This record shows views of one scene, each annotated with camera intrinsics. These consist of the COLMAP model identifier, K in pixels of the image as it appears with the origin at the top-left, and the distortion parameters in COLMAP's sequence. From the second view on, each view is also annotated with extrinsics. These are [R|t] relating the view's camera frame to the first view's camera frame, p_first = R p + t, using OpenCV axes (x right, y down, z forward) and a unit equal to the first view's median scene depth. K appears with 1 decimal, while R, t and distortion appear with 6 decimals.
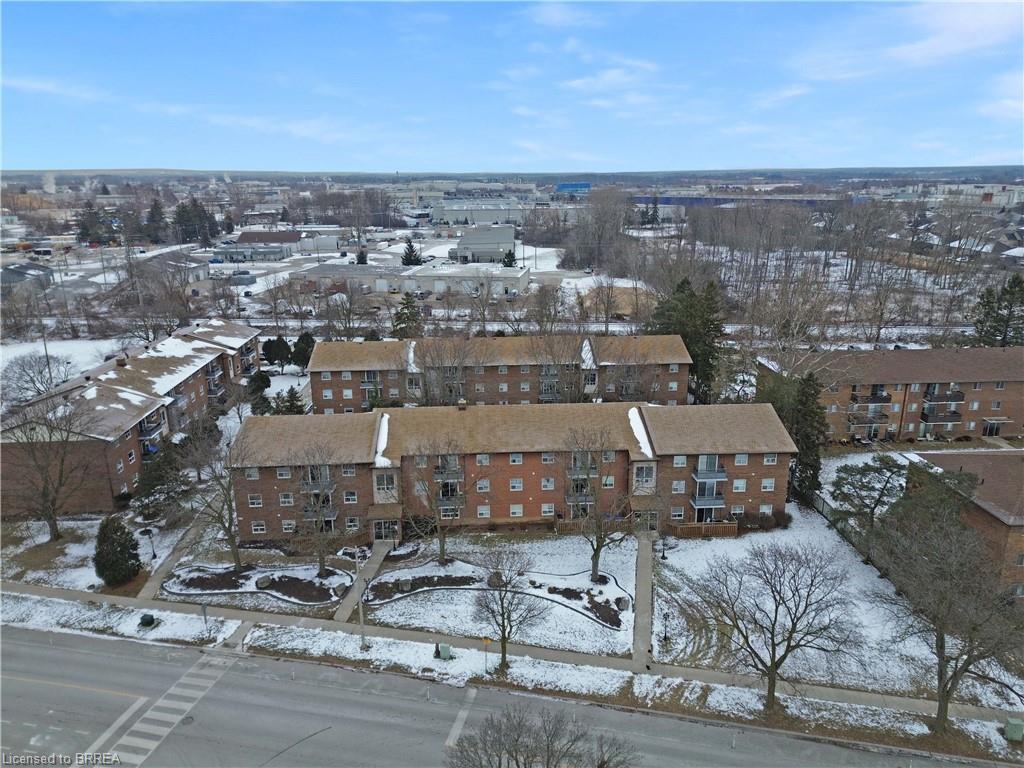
lens RADIAL K [[734.1, 0, 504.3], [0, 734.1, 386.5], [0, 0, 1]] dist [0.080782, -0.087258]
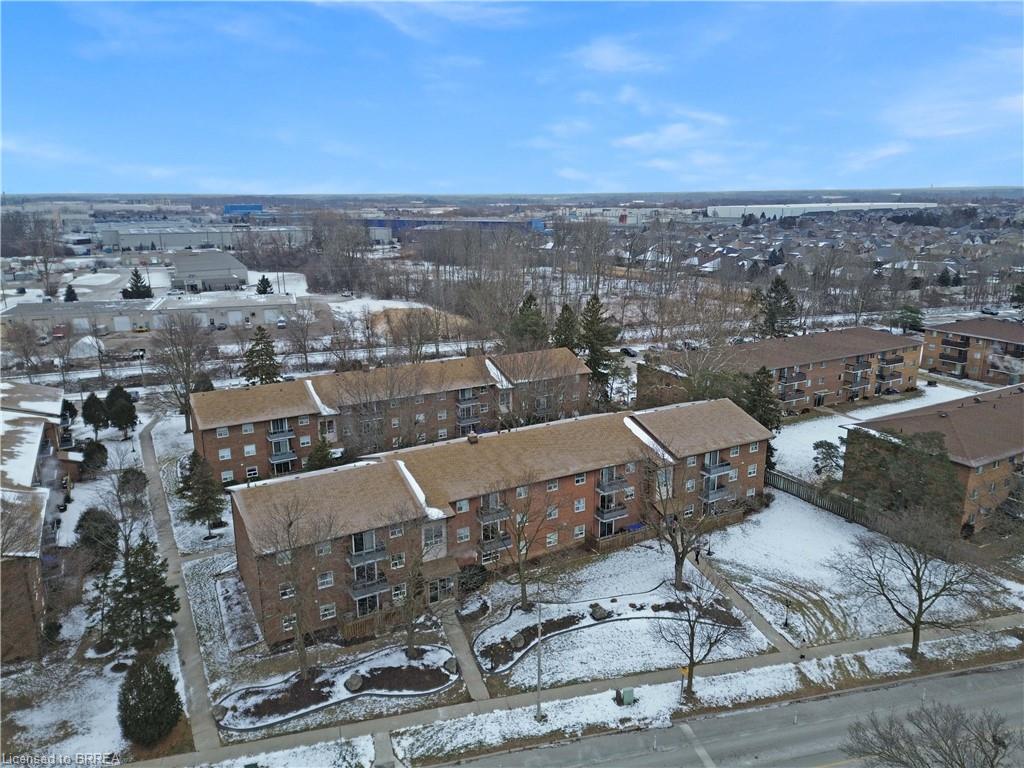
lens RADIAL K [[734.1, 0, 504.3], [0, 734.1, 386.5], [0, 0, 1]] dist [0.080782, -0.087258]
pose [[0.895177, -0.109688, 0.432003, -0.494865], [0.121969, 0.992534, -0.000729, -0.041508], [-0.428697, 0.053343, 0.901872, 0.169069]]
